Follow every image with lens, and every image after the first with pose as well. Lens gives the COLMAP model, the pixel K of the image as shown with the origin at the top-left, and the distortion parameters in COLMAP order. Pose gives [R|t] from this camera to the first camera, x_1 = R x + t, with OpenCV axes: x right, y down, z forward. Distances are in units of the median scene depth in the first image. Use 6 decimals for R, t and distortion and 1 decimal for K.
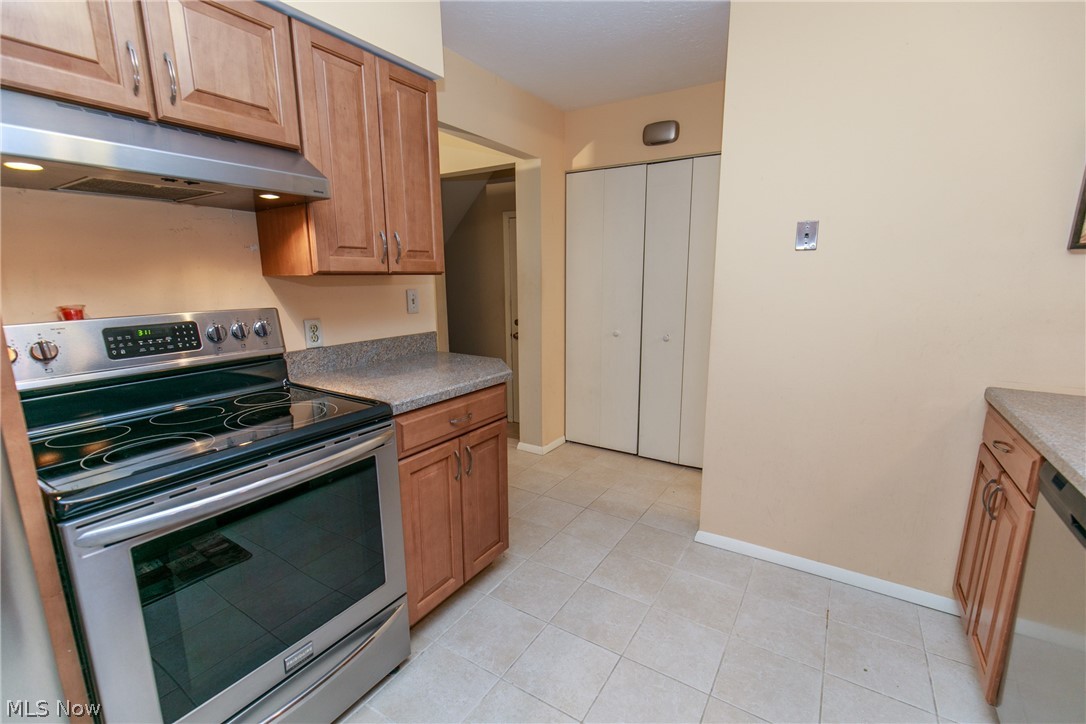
lens RADIAL K [[481.8, 0, 538.1], [0, 481.8, 365.9], [0, 0, 1]] dist [-0.000492, -0.000225]
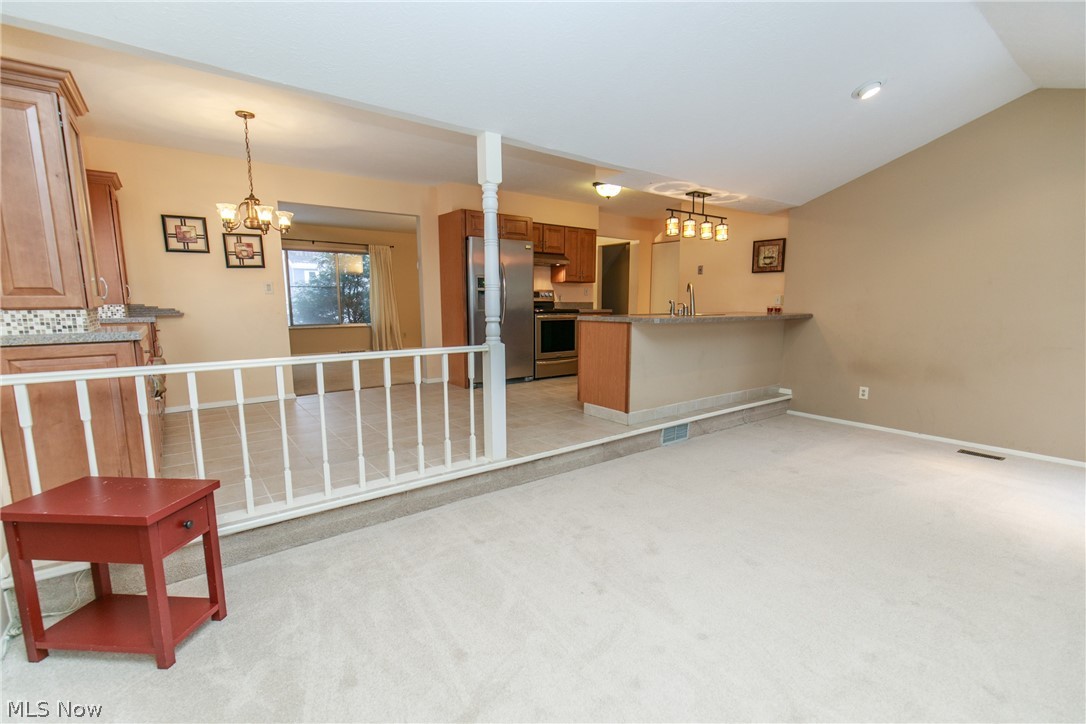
lens RADIAL K [[481.8, 0, 545.6], [0, 481.8, 362.9], [0, 0, 1]] dist [-0.000492, -0.000225]
pose [[0.938440, 0.059265, -0.340320, 0.815666], [-0.076516, 0.996364, -0.037482, 0.650507], [0.336861, 0.061214, 0.939562, -2.809854]]
